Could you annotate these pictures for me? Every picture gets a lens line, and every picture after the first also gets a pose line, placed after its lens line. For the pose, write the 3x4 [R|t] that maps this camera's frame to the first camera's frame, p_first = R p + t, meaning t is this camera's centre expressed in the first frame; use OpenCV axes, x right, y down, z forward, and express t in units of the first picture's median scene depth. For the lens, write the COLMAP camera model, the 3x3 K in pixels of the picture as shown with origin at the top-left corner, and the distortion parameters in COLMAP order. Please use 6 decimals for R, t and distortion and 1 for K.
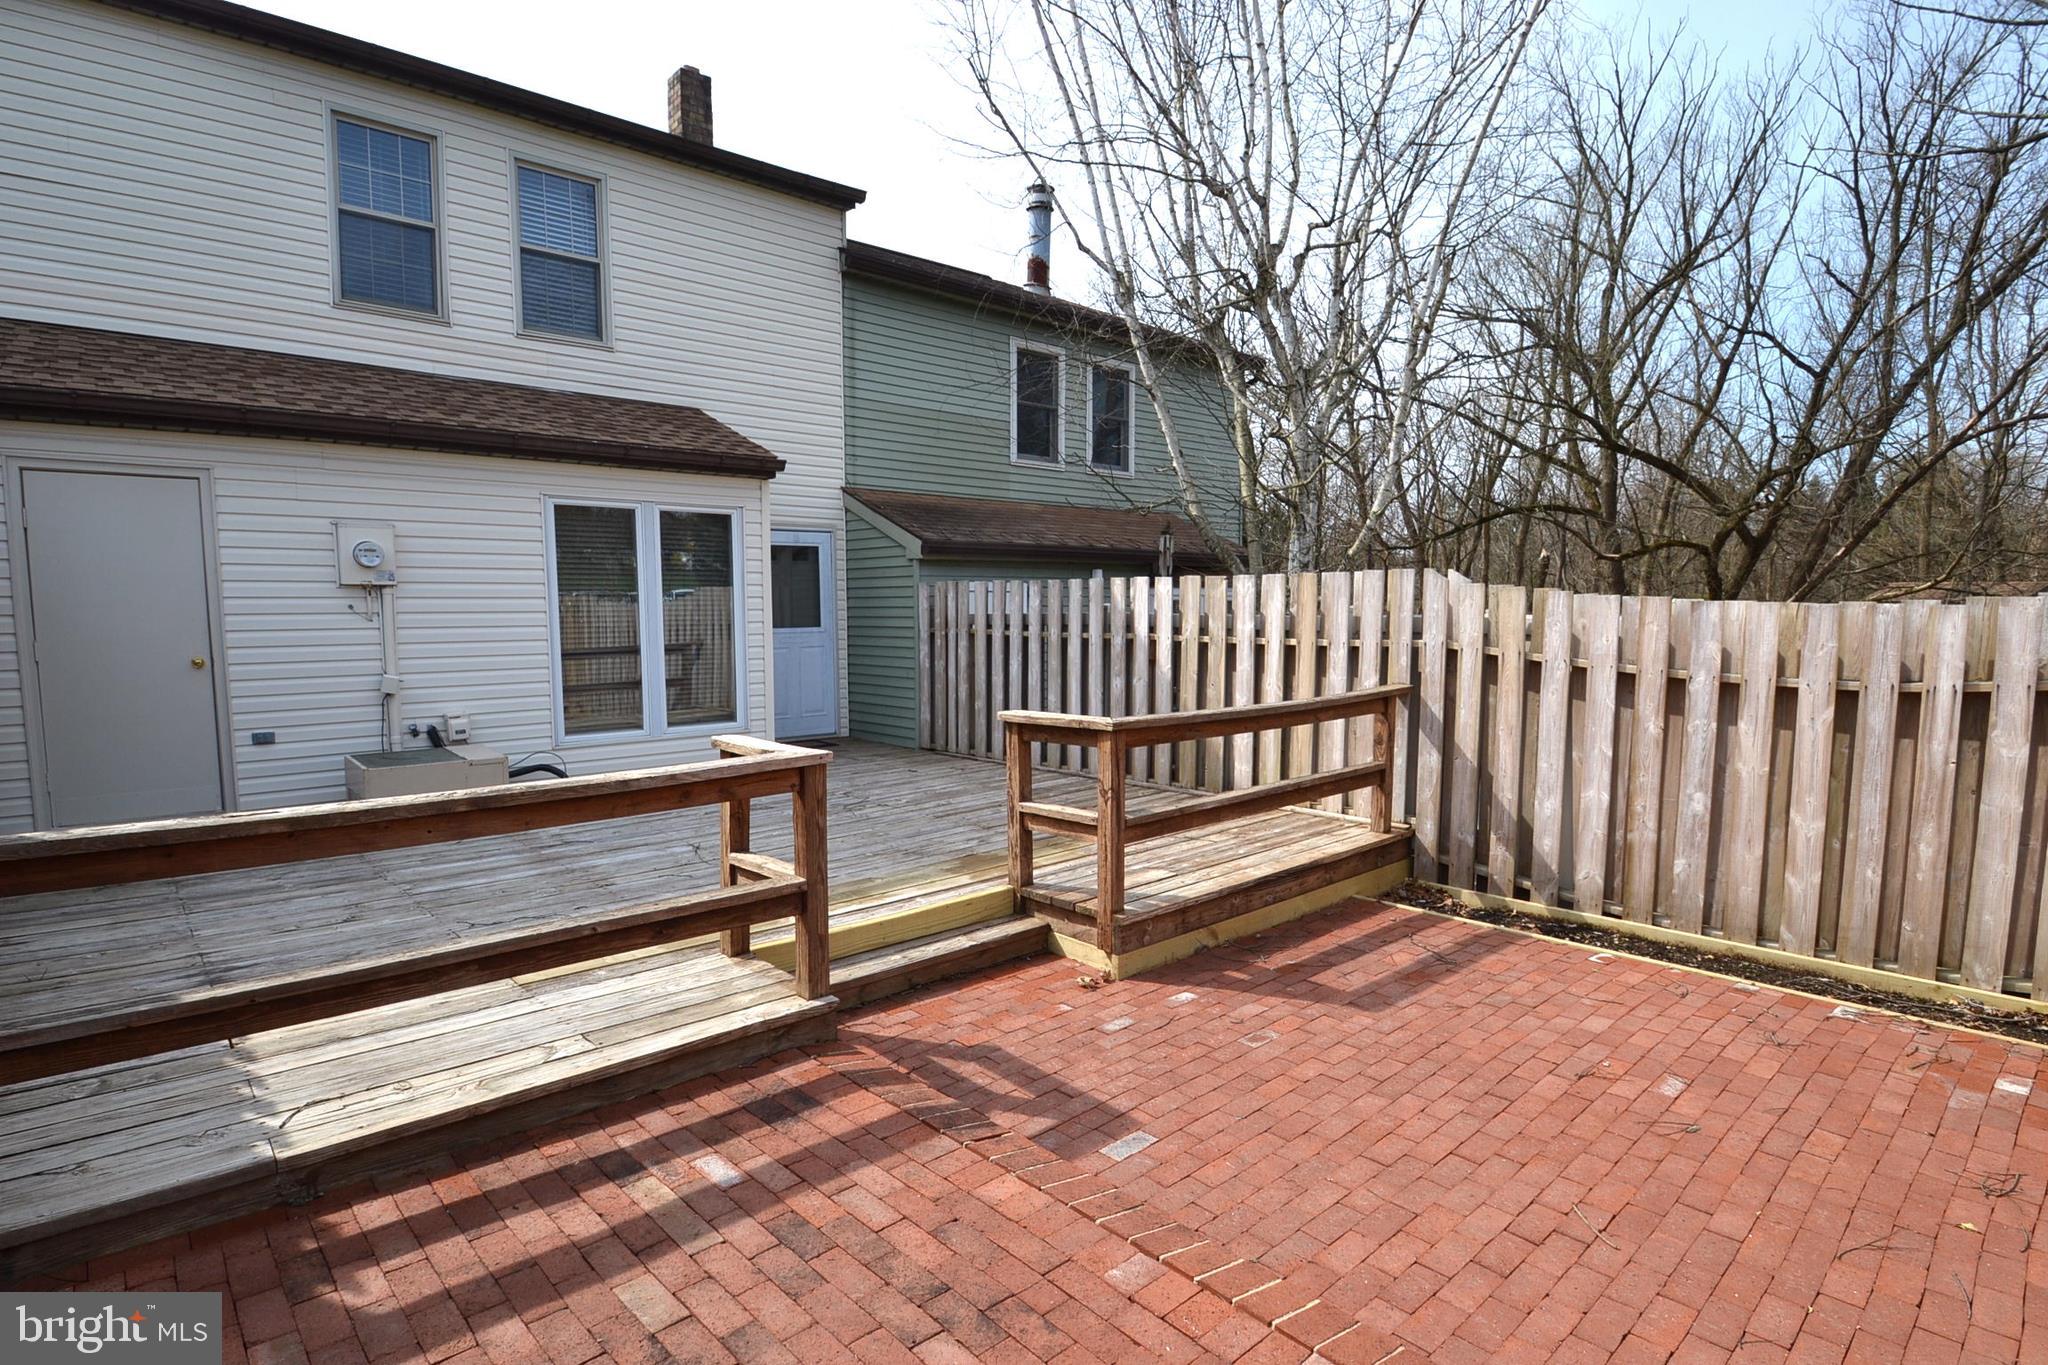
lens RADIAL K [[1052.8, 0, 1010.7], [0, 1052.8, 665.5], [0, 0, 1]] dist [-0.011005, -0.000082]
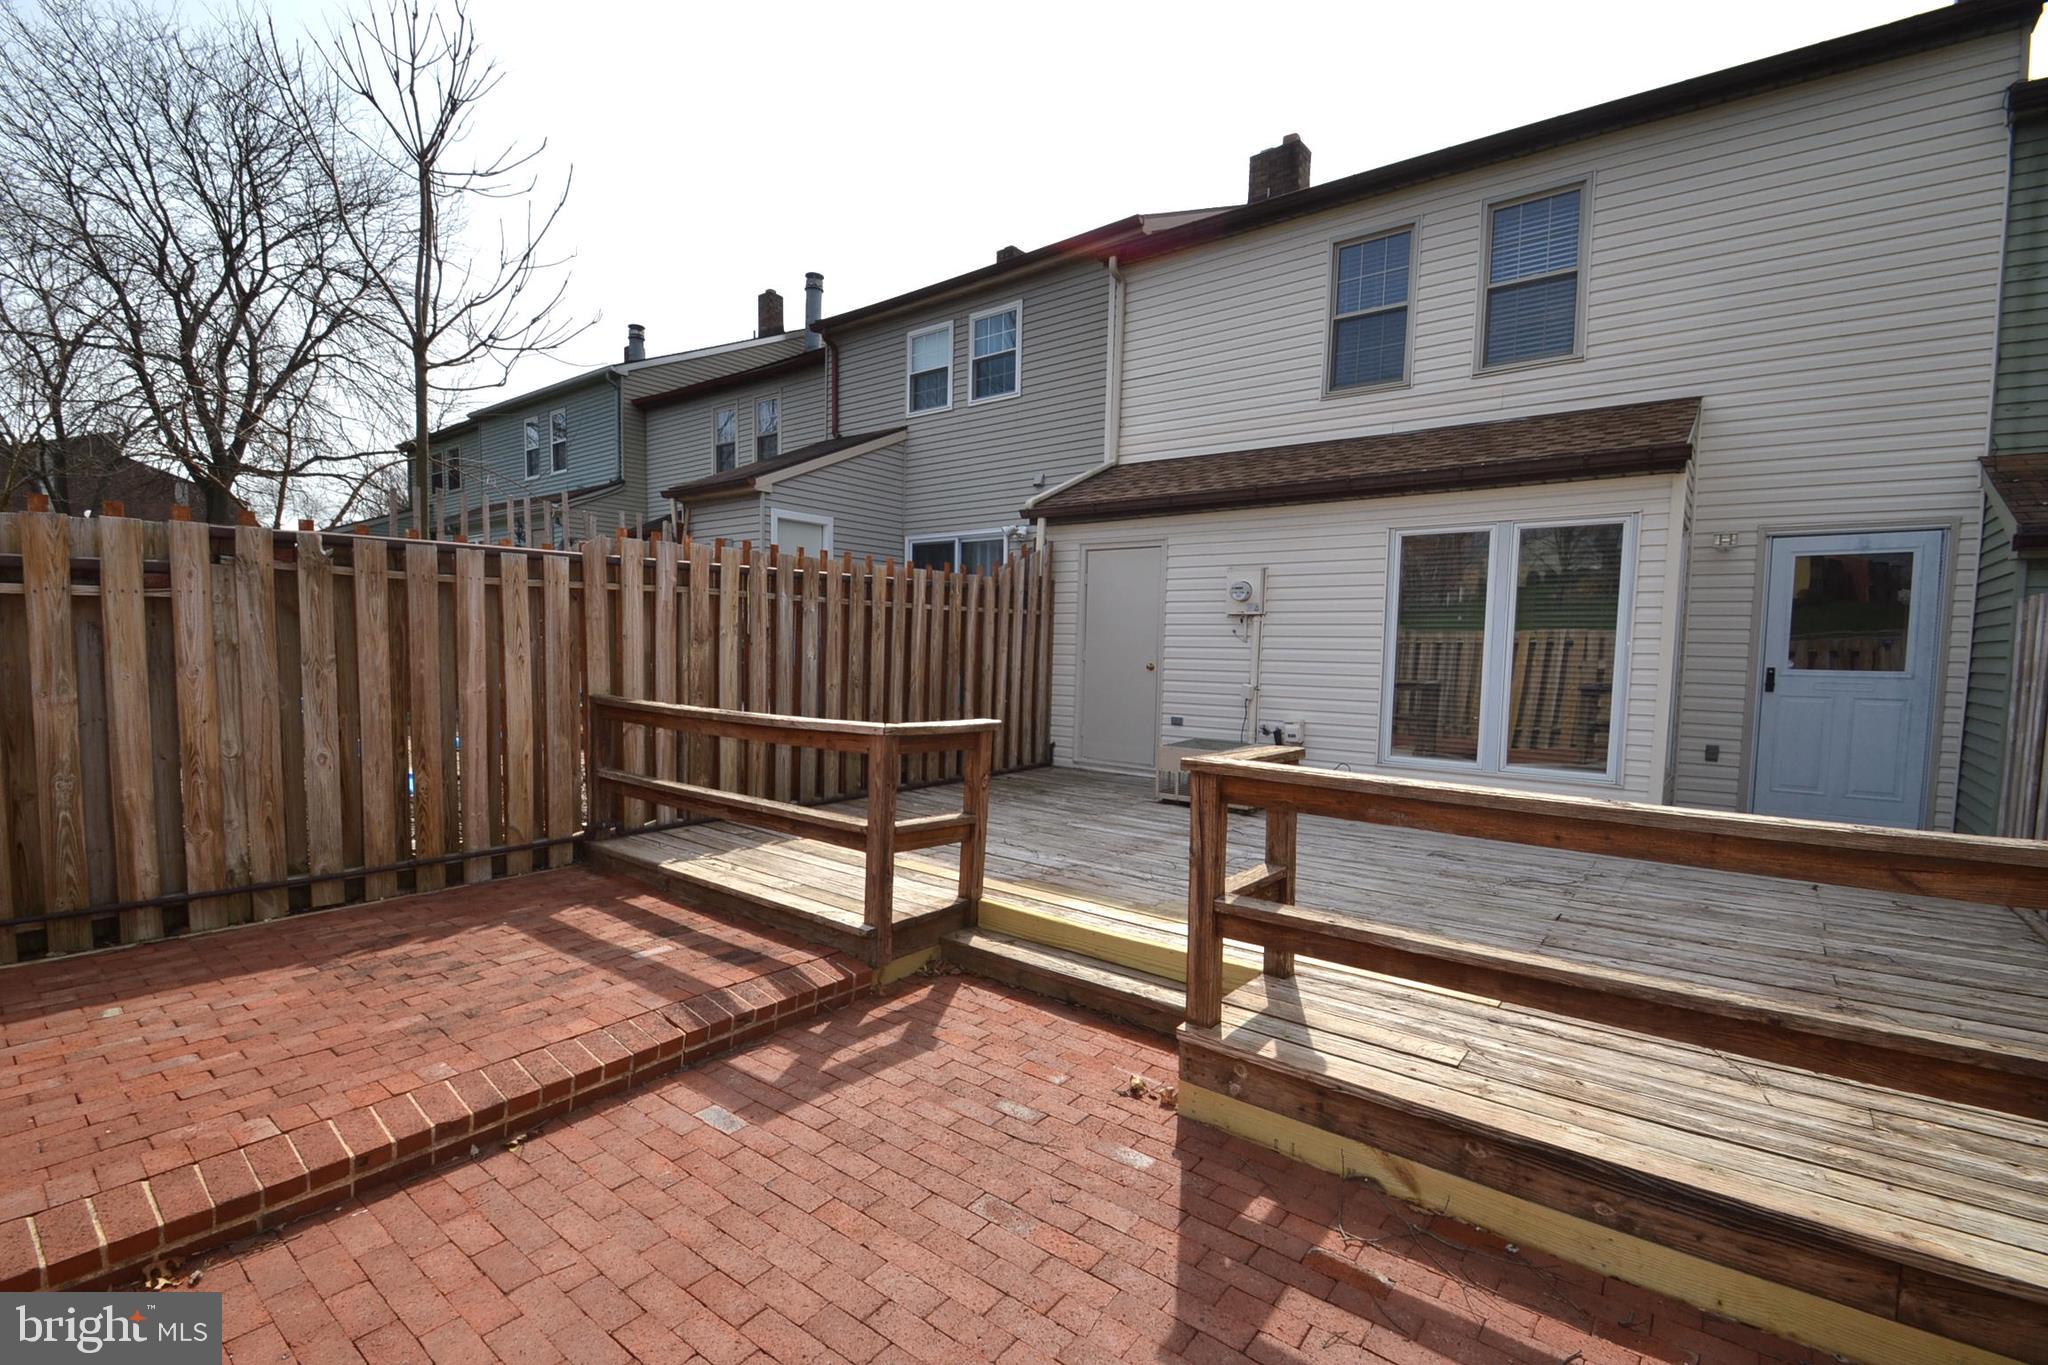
lens RADIAL K [[930.6, 0, 1012.6], [0, 930.6, 701.9], [0, 0, 1]] dist [-0.010190, -0.001450]
pose [[0.156771, 0.064801, -0.985507, 0.529583], [-0.076874, 0.995618, 0.053237, -0.008357], [0.984639, 0.067414, 0.161065, 0.574912]]
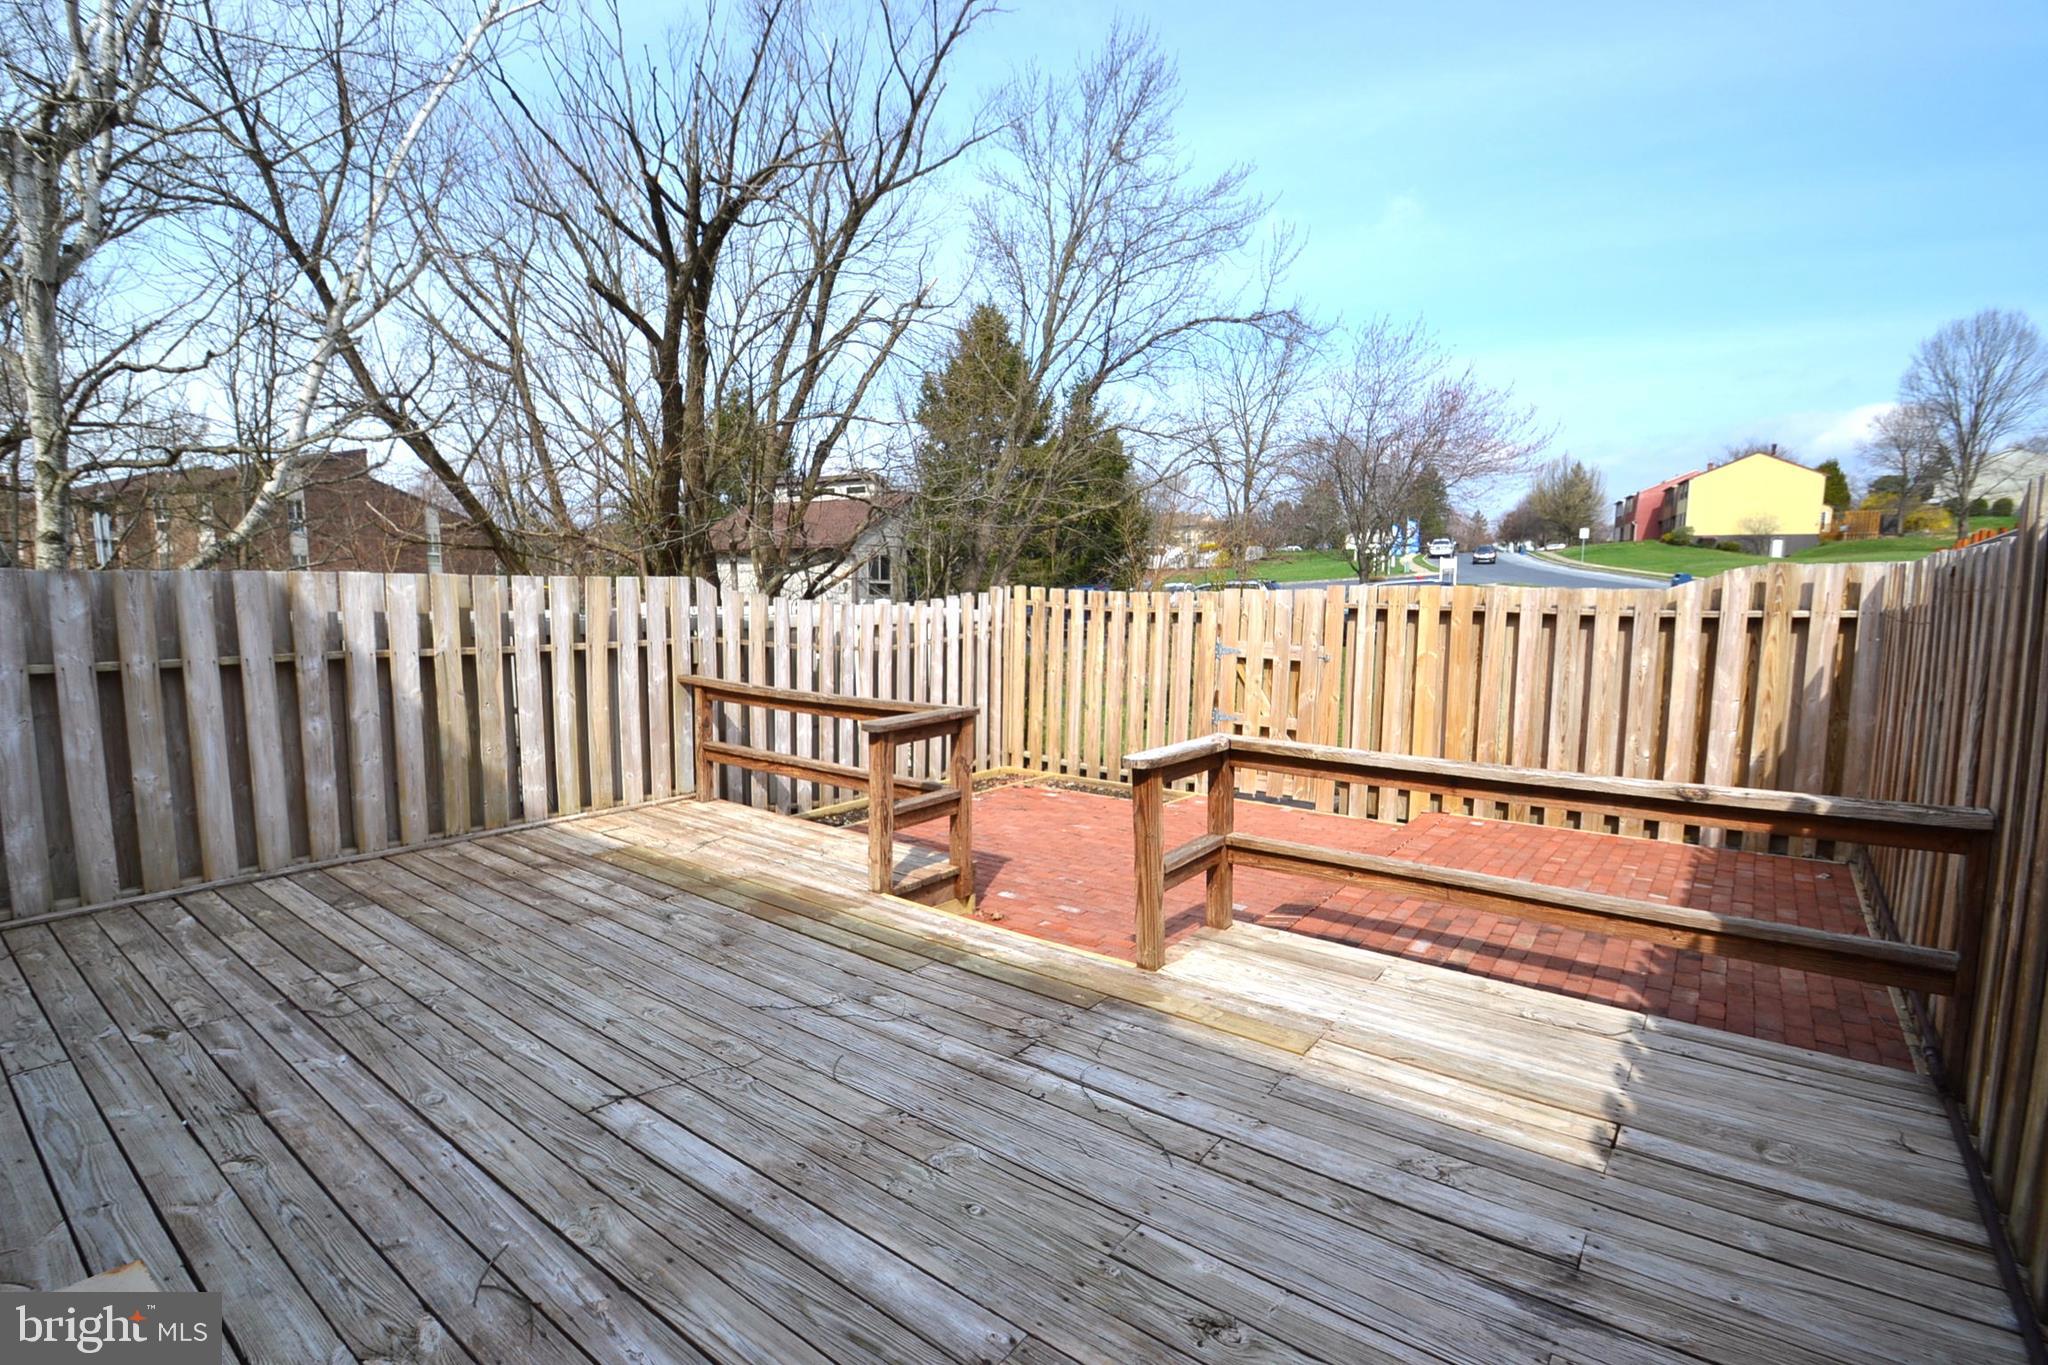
lens RADIAL K [[932.2, 0, 1020.3], [0, 932.2, 694.6], [0, 0, 1]] dist [-0.000079, 0.000017]
pose [[-0.165187, -0.104789, 0.980680, -0.728030], [0.052784, 0.991975, 0.114887, -0.061993], [-0.984849, 0.070742, -0.158330, 0.830828]]
